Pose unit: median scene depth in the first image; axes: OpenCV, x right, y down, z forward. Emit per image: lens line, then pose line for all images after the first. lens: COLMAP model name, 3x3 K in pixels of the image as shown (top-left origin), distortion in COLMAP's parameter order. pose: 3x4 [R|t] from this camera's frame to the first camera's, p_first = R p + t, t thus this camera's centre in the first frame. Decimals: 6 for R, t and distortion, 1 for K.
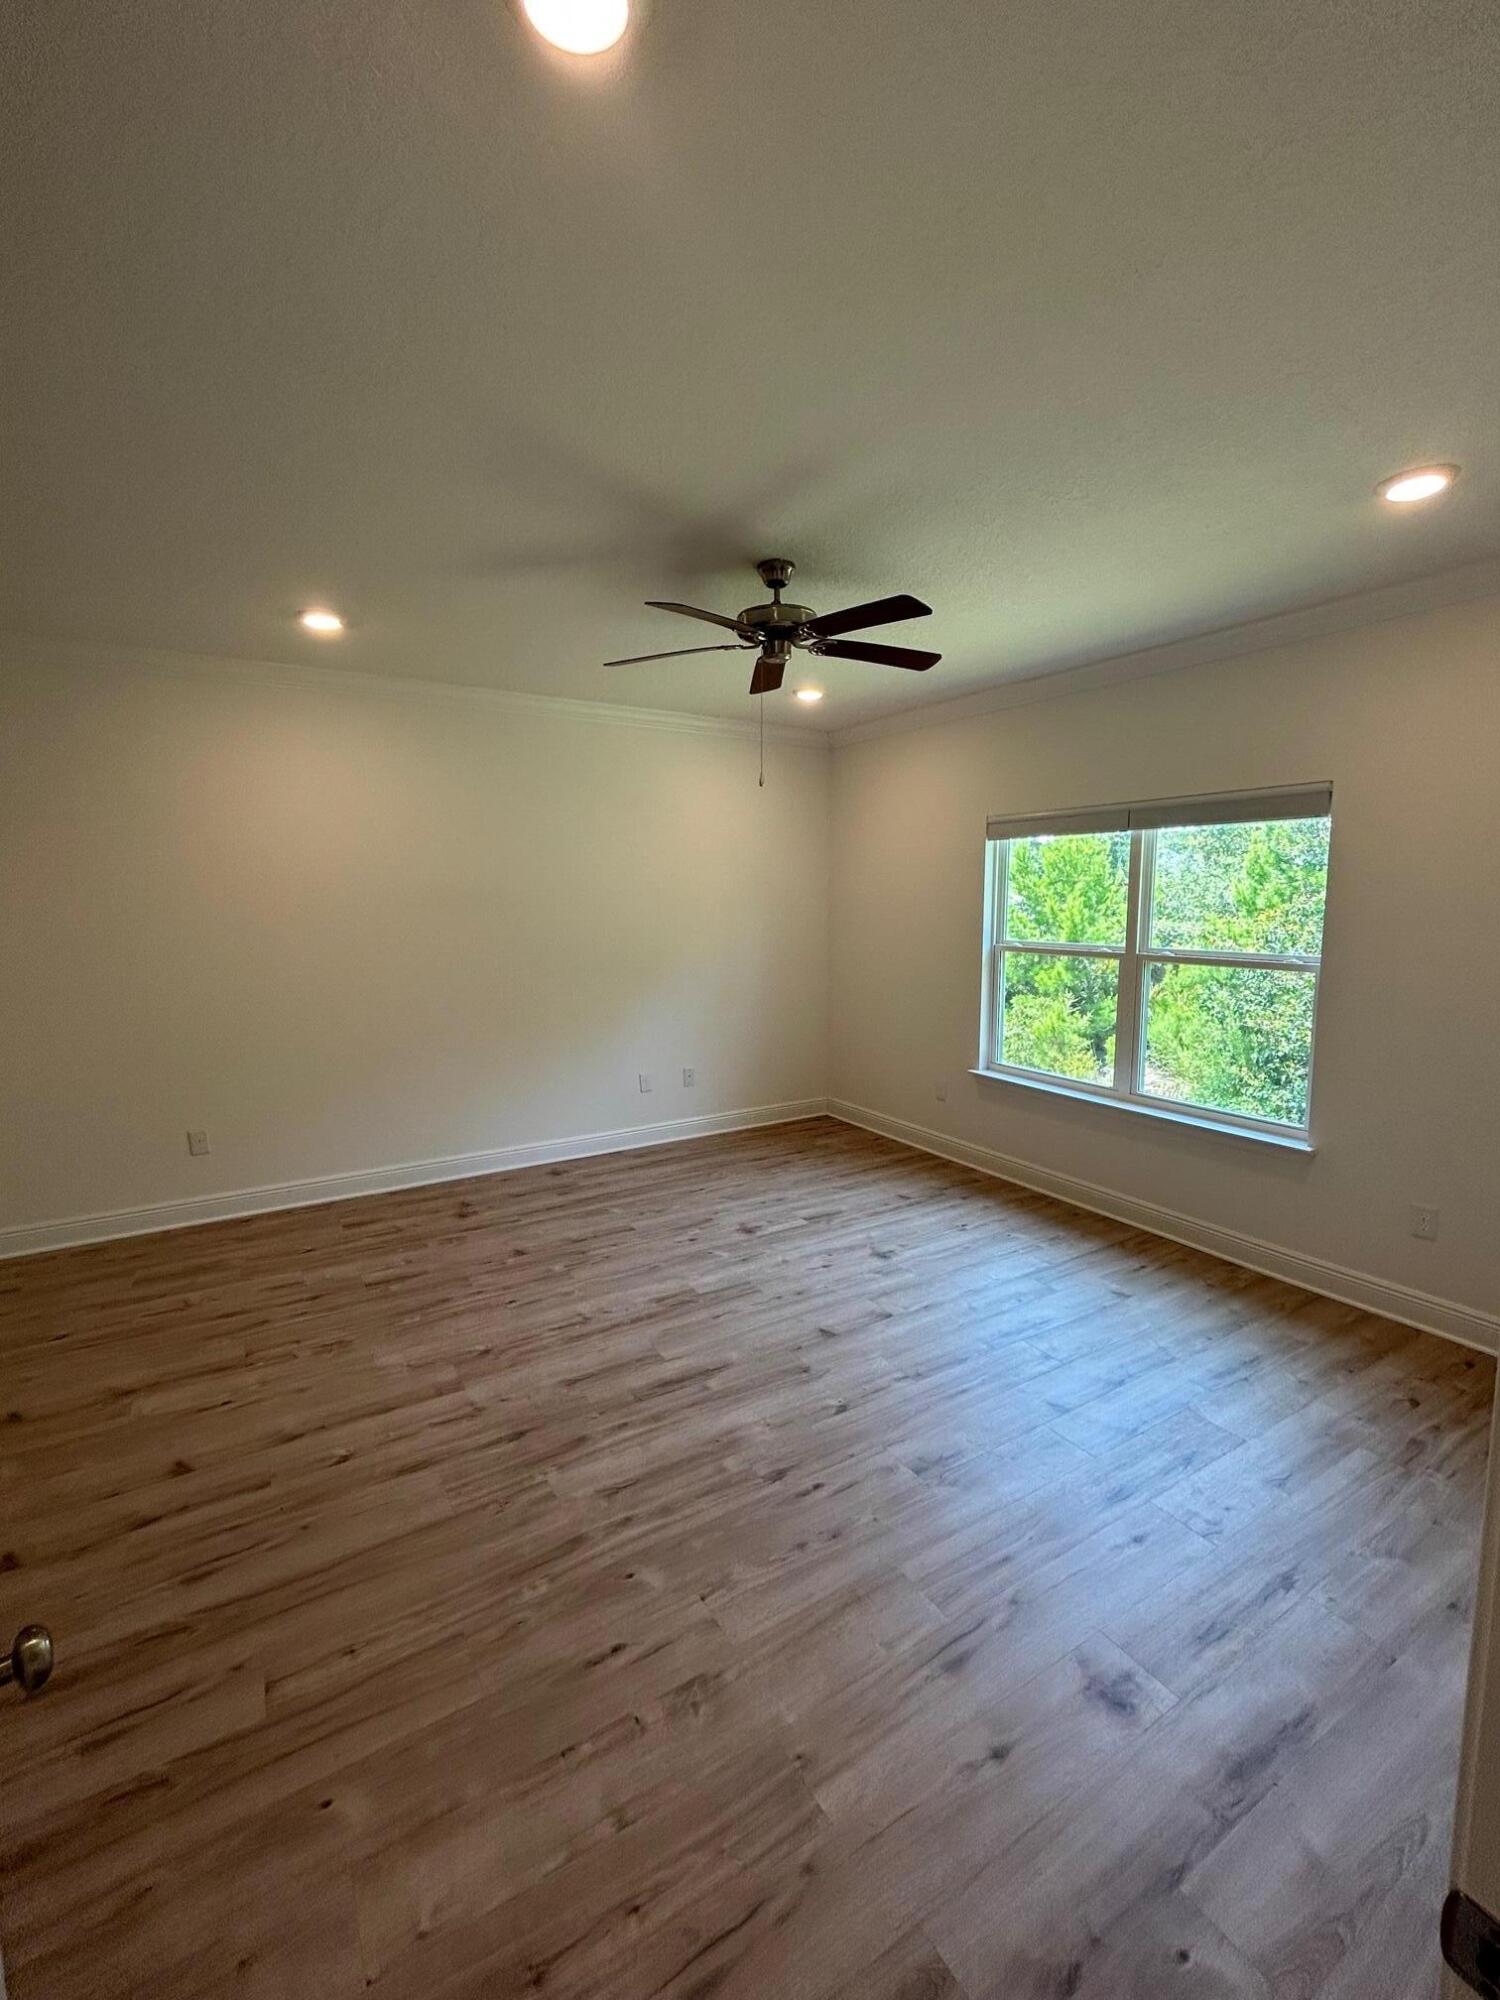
lens RADIAL K [[845.2, 0, 754.6], [0, 845.2, 991.6], [0, 0, 1]] dist [-0.001507, 0.001210]
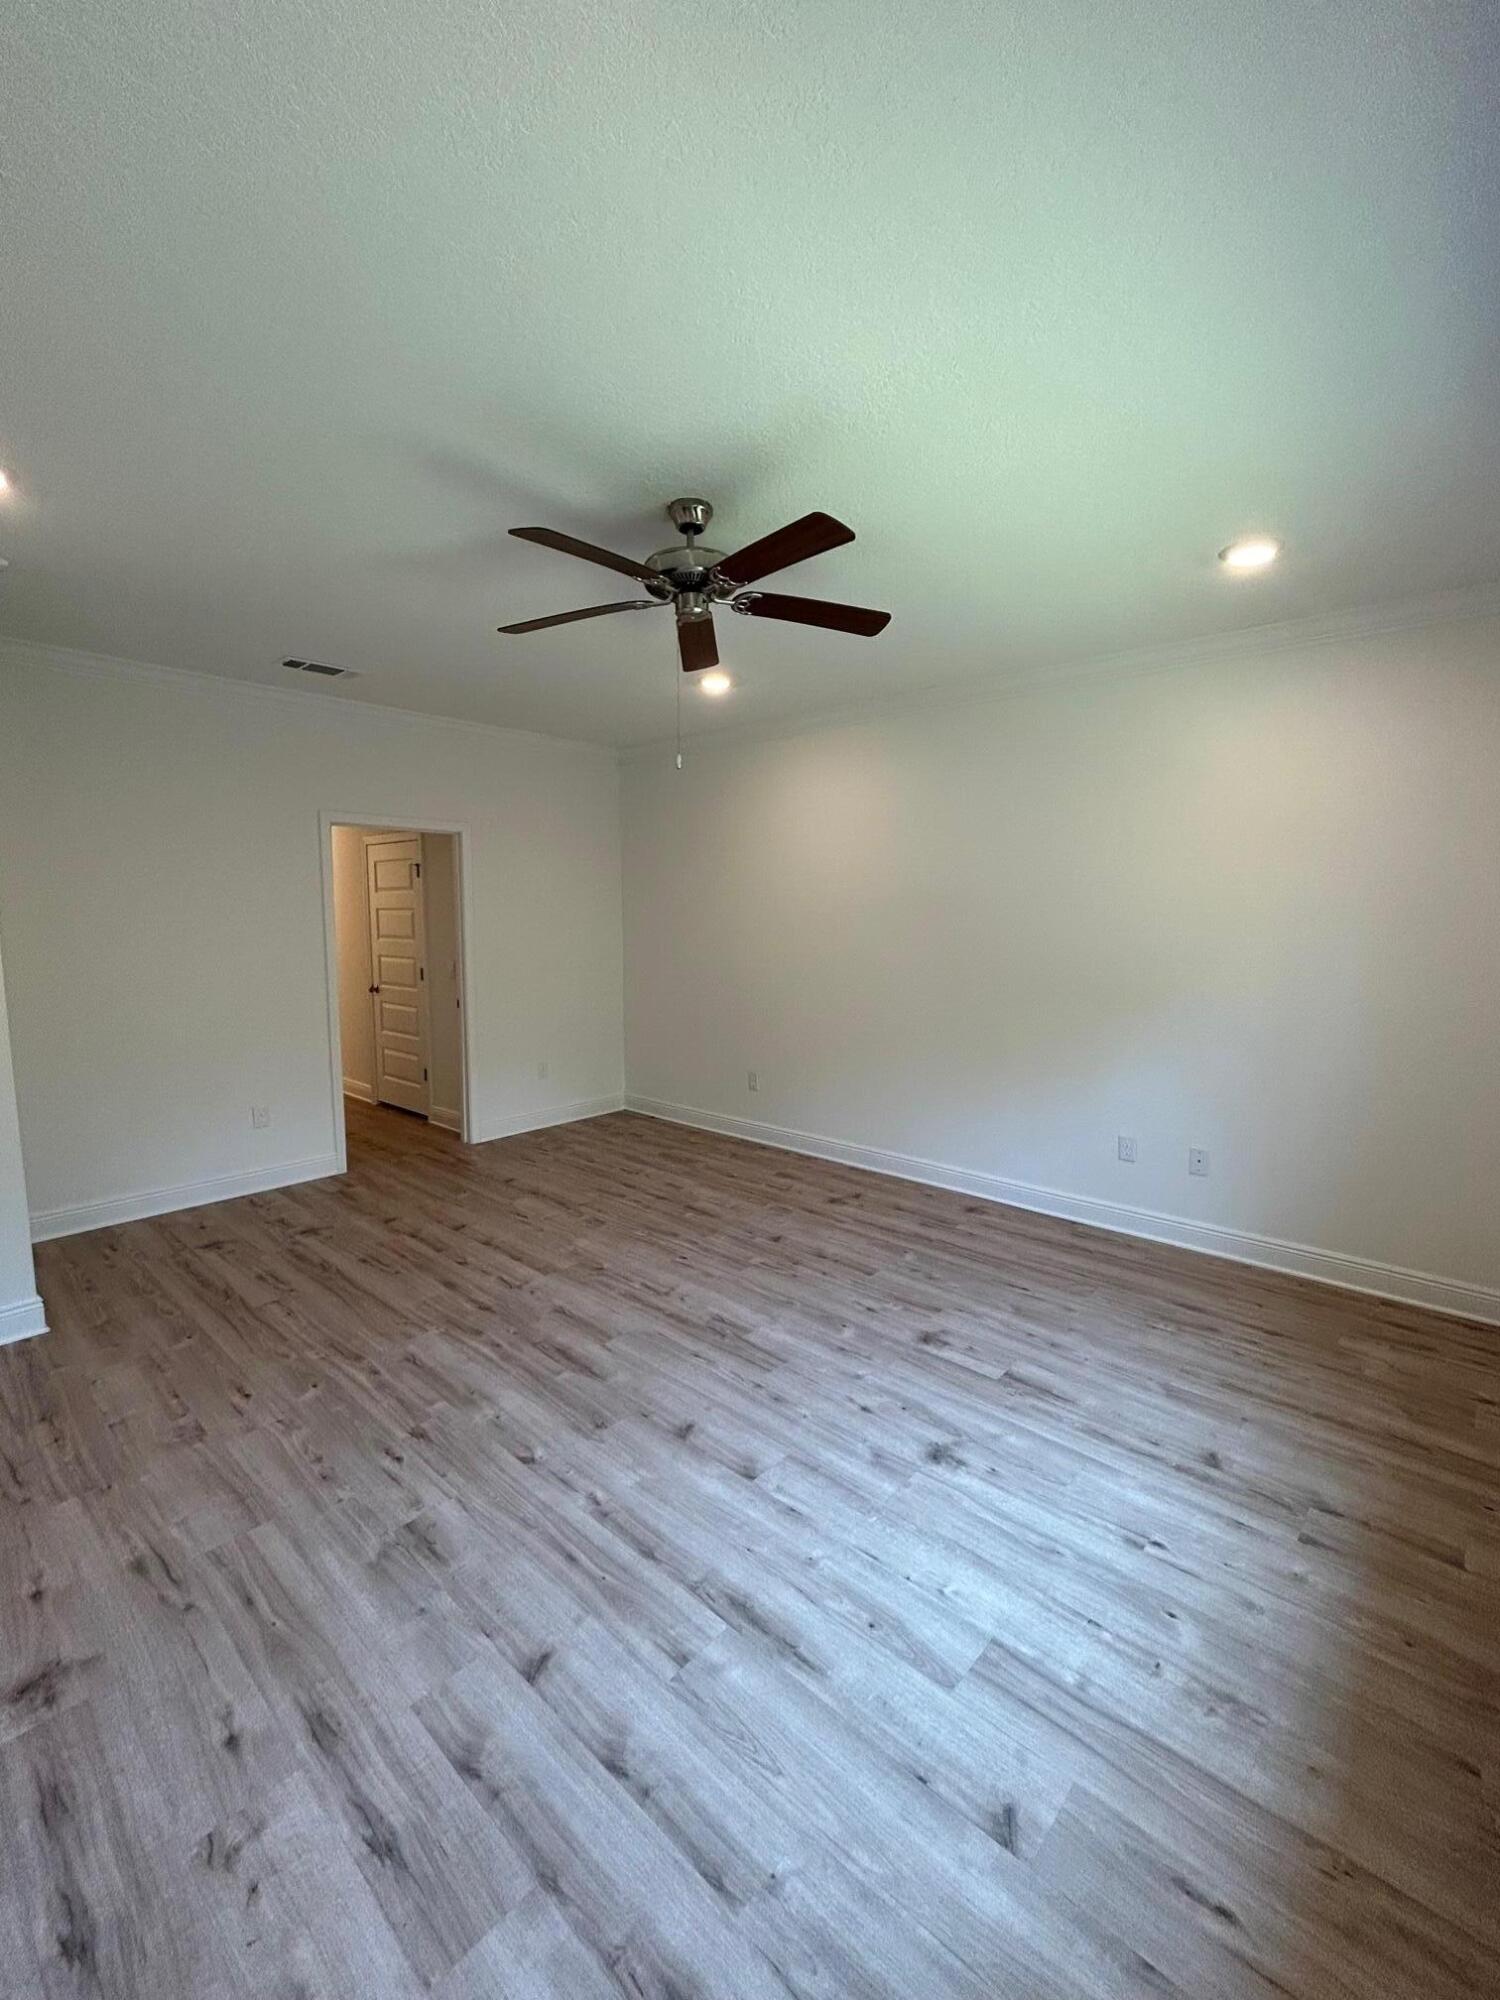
lens RADIAL K [[845.2, 0, 754.6], [0, 845.2, 991.6], [0, 0, 1]] dist [-0.001507, 0.001210]
pose [[0.278309, 0.098475, -0.955430, 0.699366], [-0.112997, 0.991179, 0.069245, -0.065680], [0.953822, 0.088690, 0.286982, 0.660270]]
